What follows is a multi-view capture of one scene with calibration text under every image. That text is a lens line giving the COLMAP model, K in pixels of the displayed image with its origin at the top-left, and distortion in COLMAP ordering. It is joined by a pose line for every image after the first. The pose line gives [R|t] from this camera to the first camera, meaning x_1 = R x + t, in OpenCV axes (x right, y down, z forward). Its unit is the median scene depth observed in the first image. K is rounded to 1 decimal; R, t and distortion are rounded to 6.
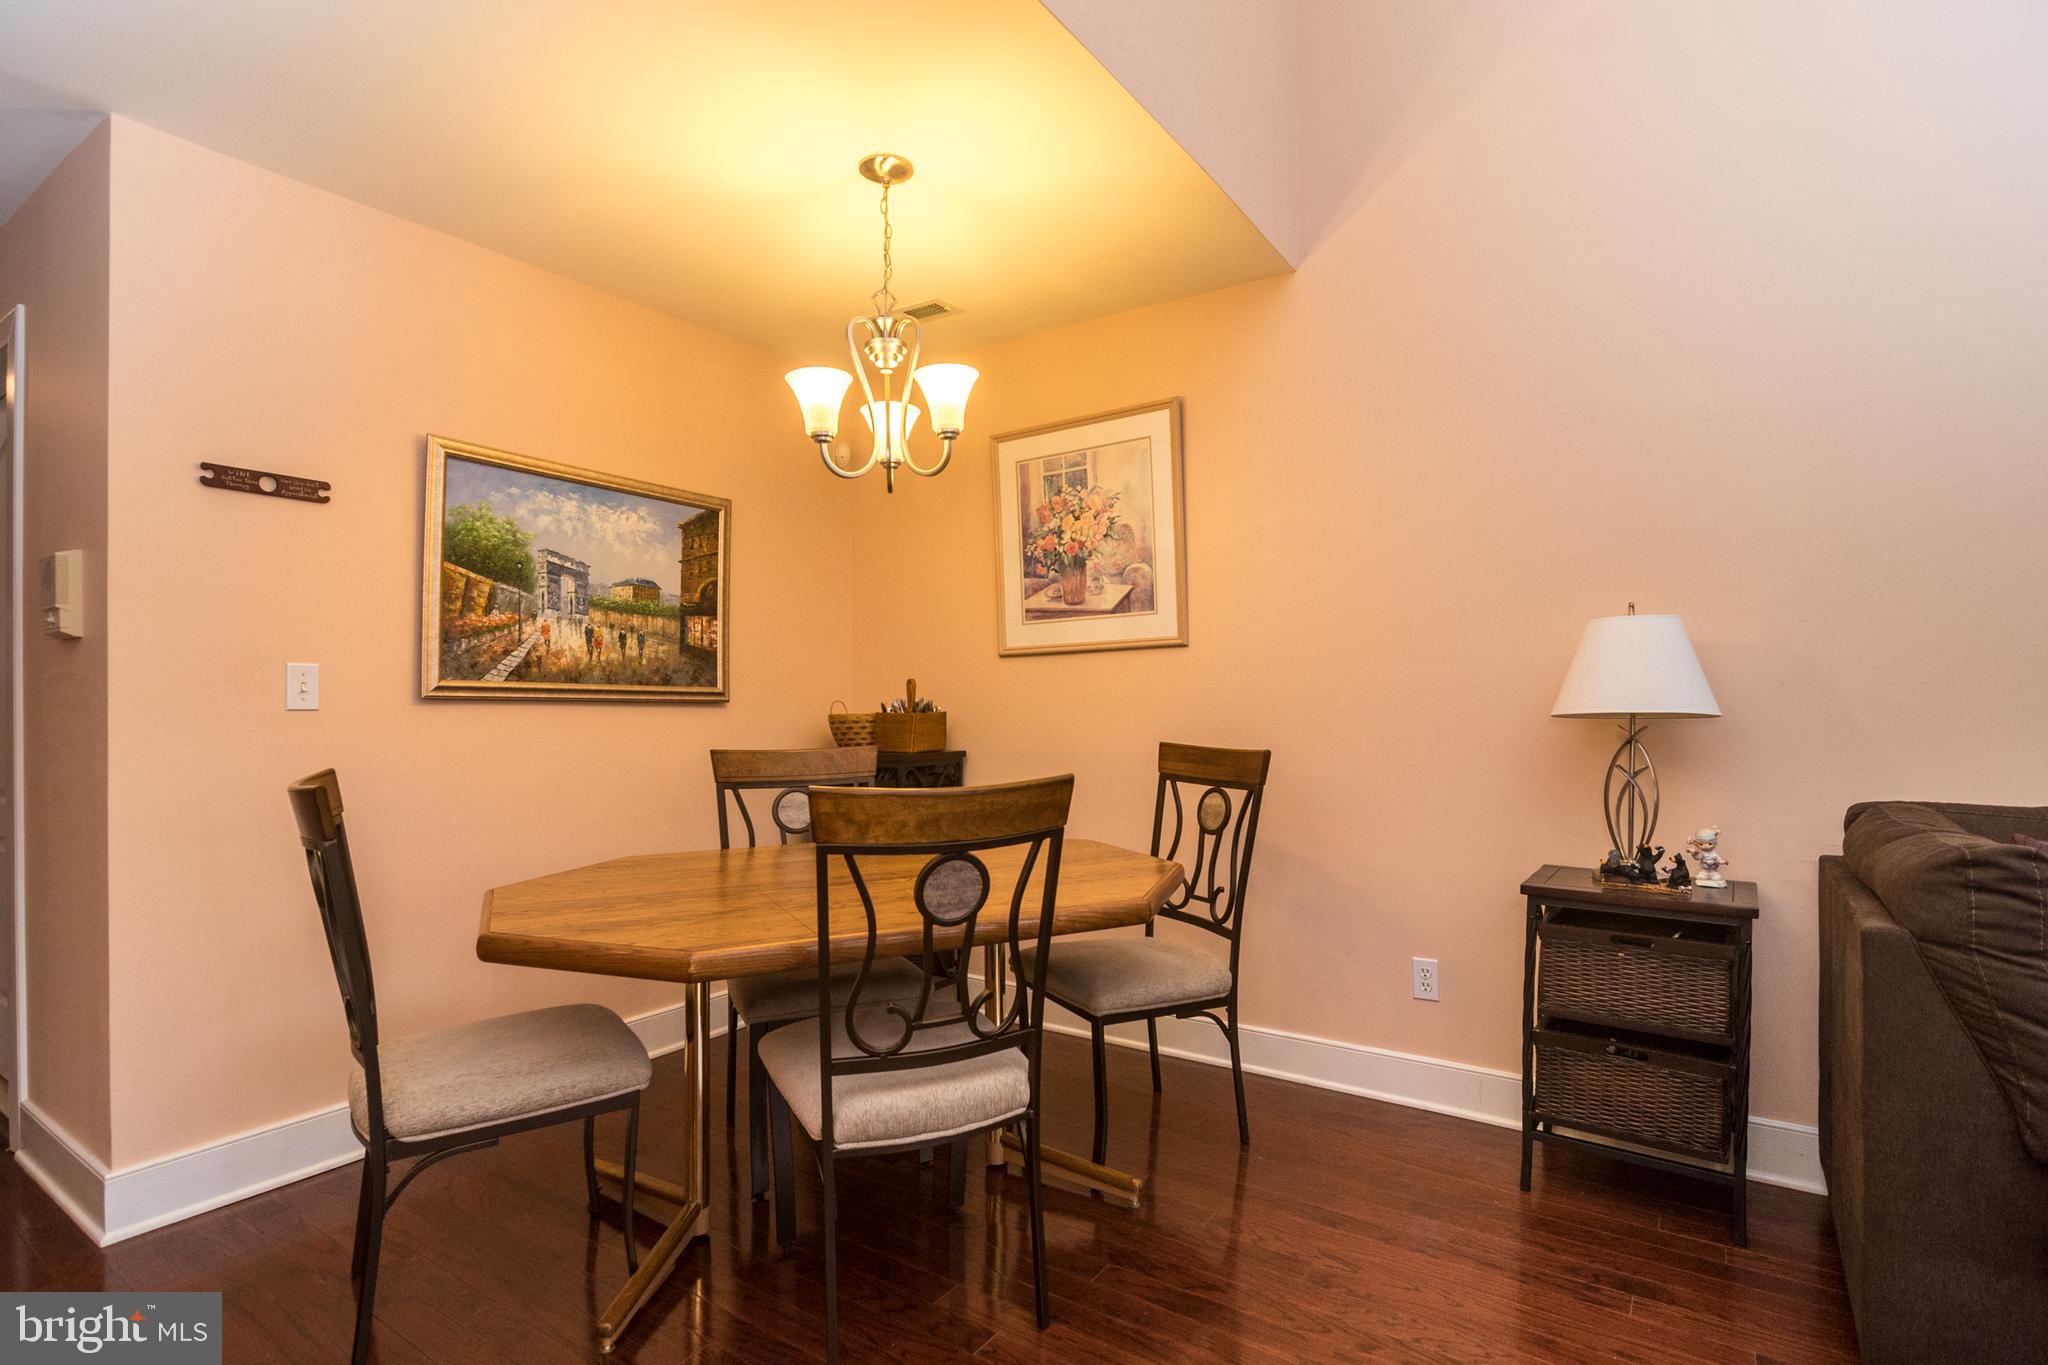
lens RADIAL K [[1002.0, 0, 1022.6], [0, 1002.0, 699.6], [0, 0, 1]] dist [-0.019943, -0.000247]
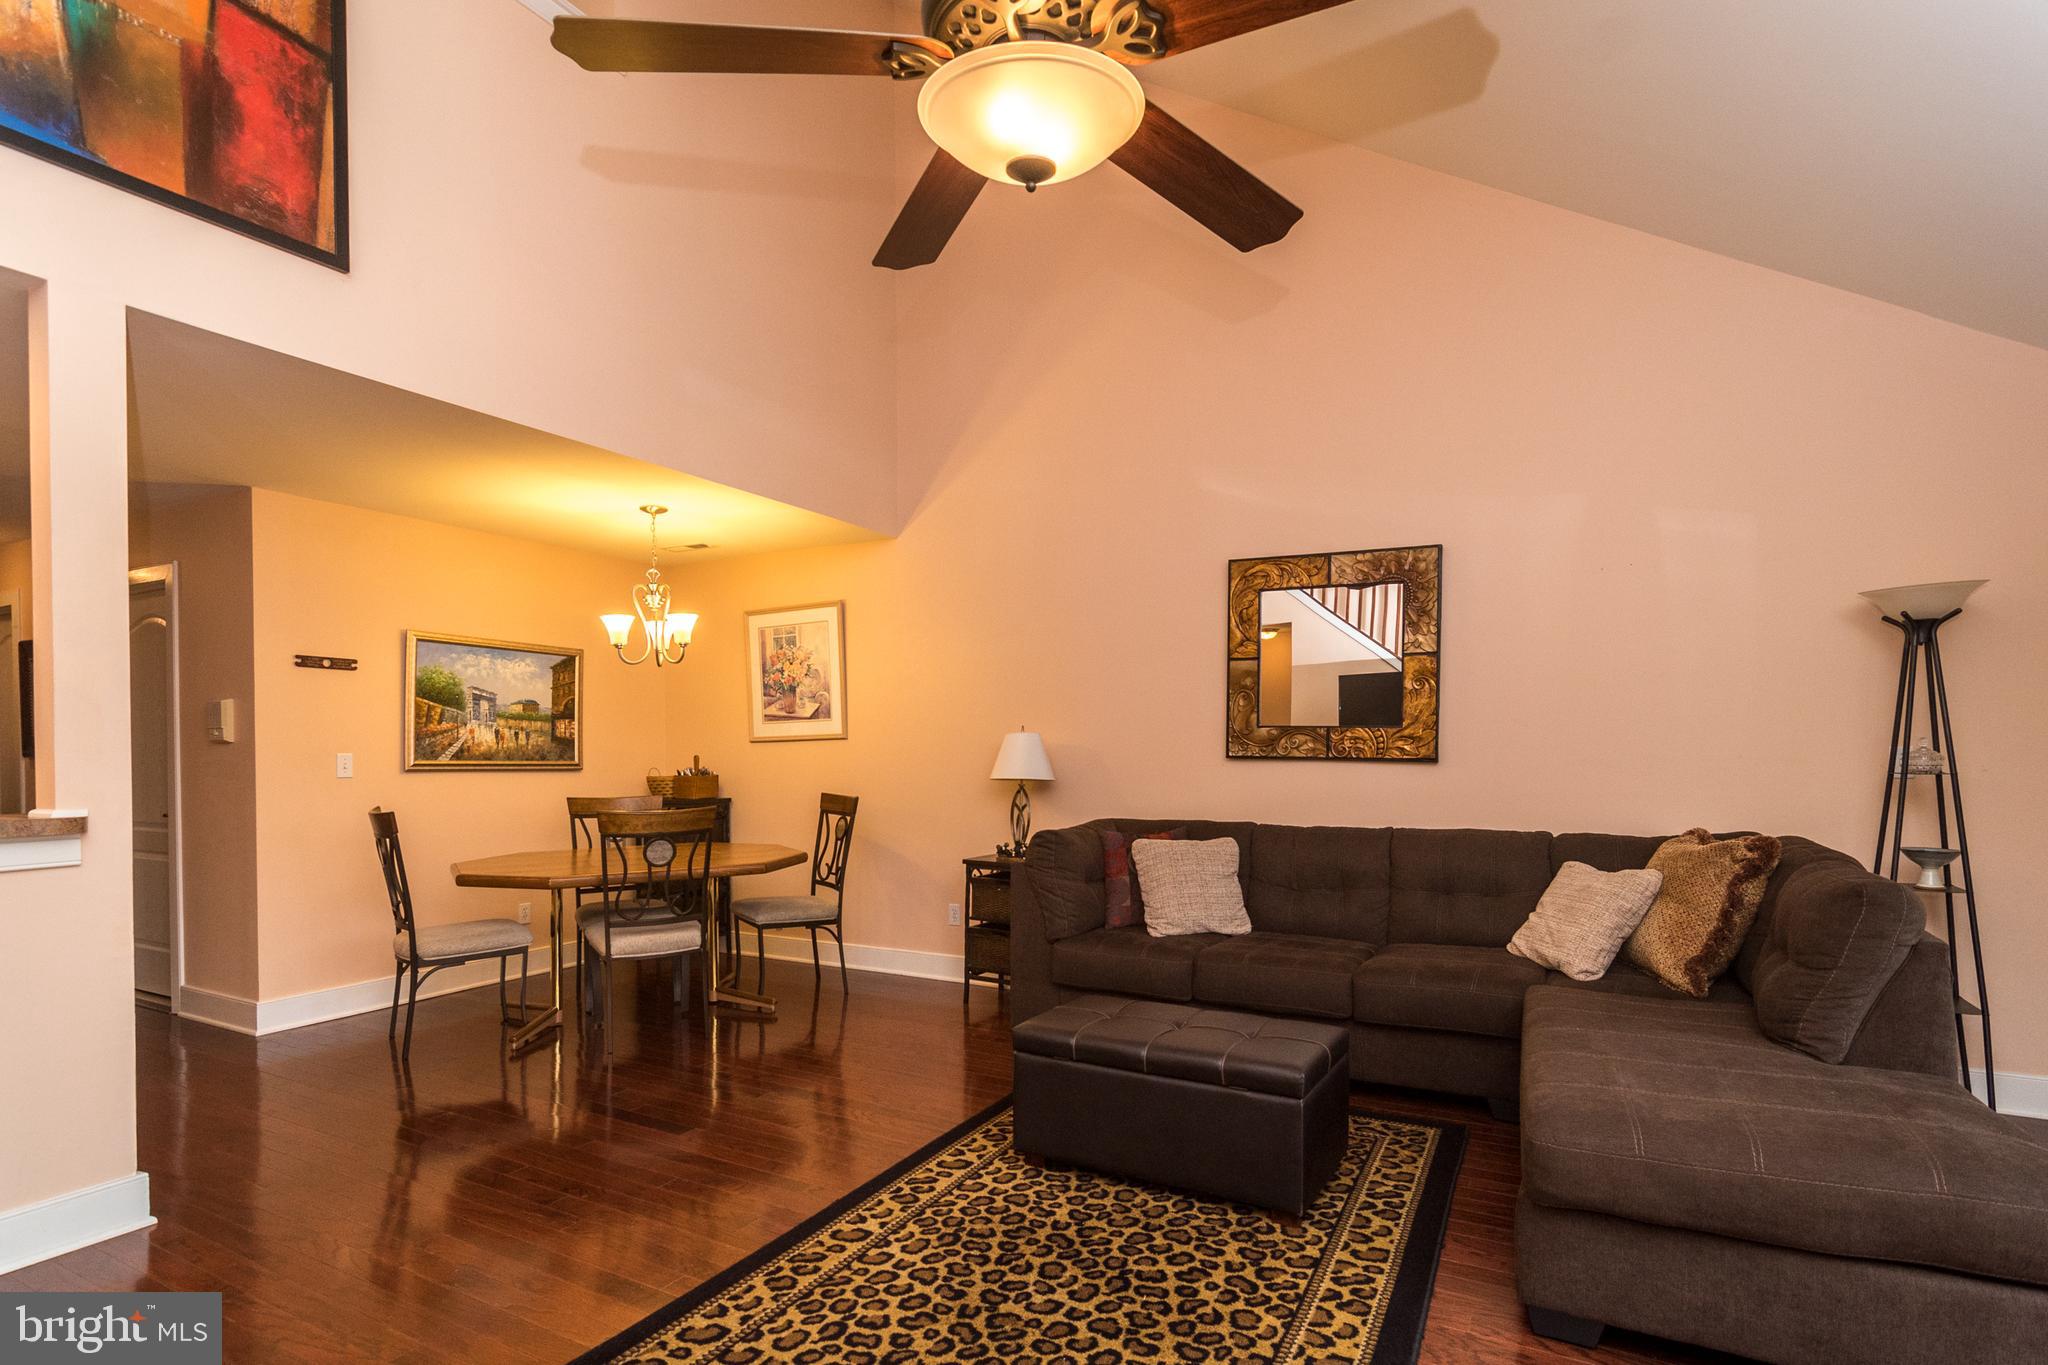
lens RADIAL K [[1002.0, 0, 1038.9], [0, 1002.0, 763.6], [0, 0, 1]] dist [-0.002794, -0.000285]
pose [[0.994067, 0.000936, 0.108769, 0.360989], [-0.002569, 0.999886, 0.014874, -0.042921], [-0.108742, -0.015065, 0.993956, -0.956723]]
